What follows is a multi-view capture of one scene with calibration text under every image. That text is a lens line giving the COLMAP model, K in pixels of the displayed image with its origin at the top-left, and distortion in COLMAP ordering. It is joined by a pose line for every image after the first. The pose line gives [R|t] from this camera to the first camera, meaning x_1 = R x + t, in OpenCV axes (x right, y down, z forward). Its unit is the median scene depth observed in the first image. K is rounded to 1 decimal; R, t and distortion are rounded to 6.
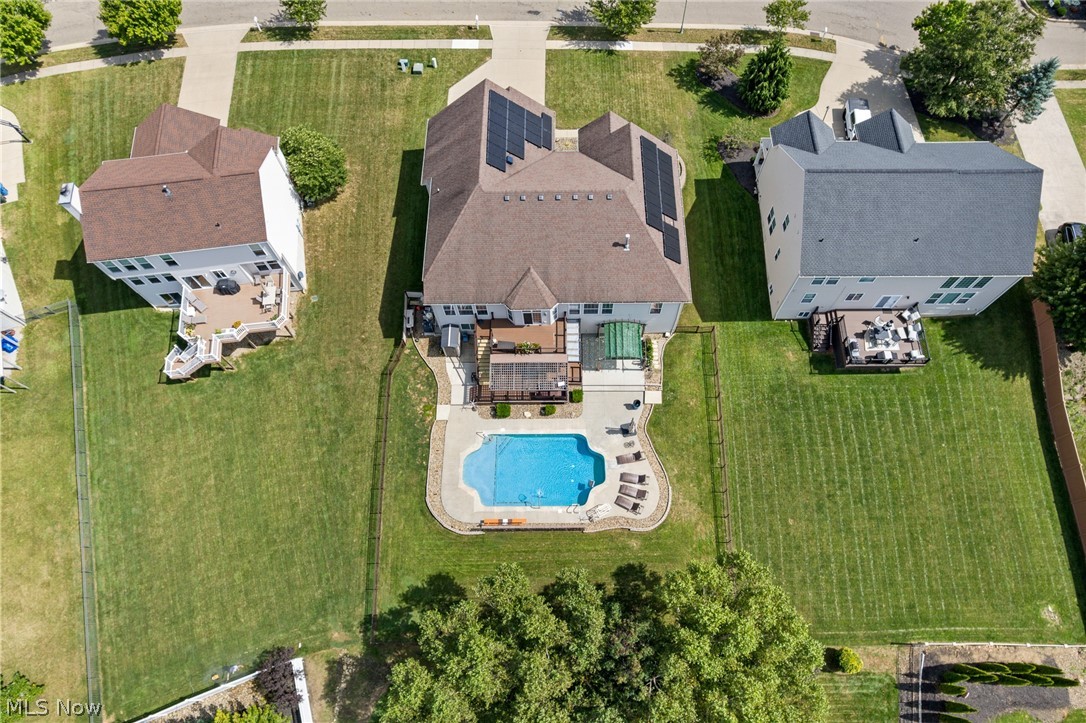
lens RADIAL K [[699.8, 0, 549.2], [0, 699.8, 365.9], [0, 0, 1]] dist [-0.081533, 0.080675]
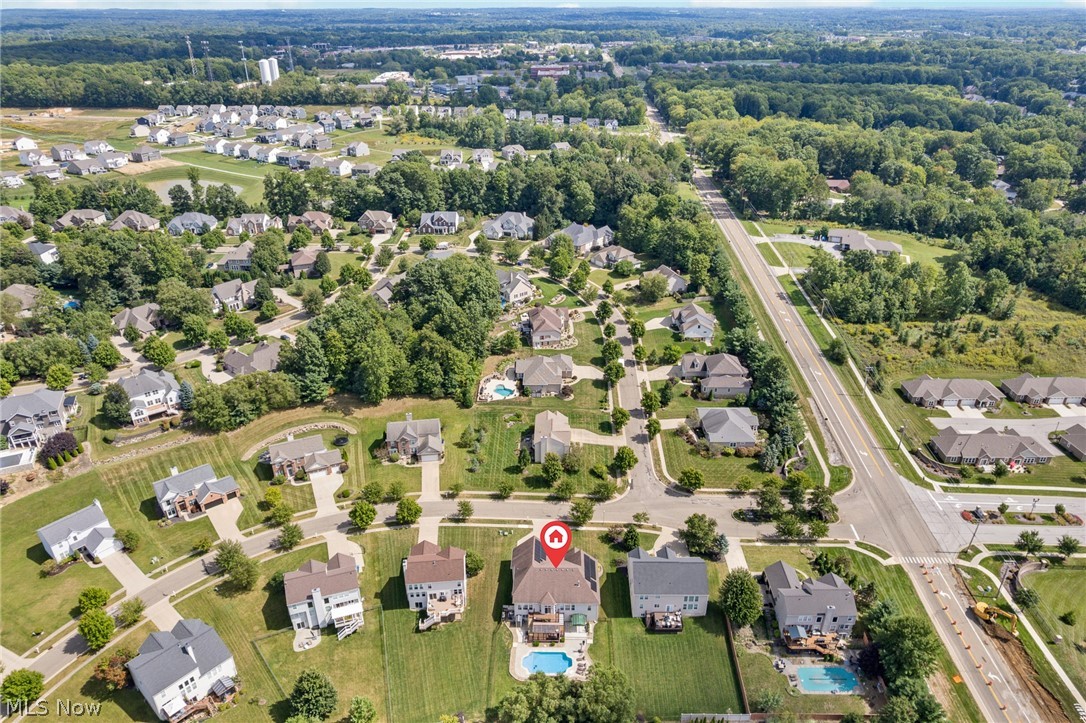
lens RADIAL K [[699.8, 0, 549.2], [0, 699.8, 365.9], [0, 0, 1]] dist [-0.081533, 0.080675]
pose [[0.999729, 0.022919, -0.004194, -0.028326], [-0.020372, 0.772486, -0.634705, 0.952918], [-0.011307, 0.634618, 0.772743, -1.848205]]
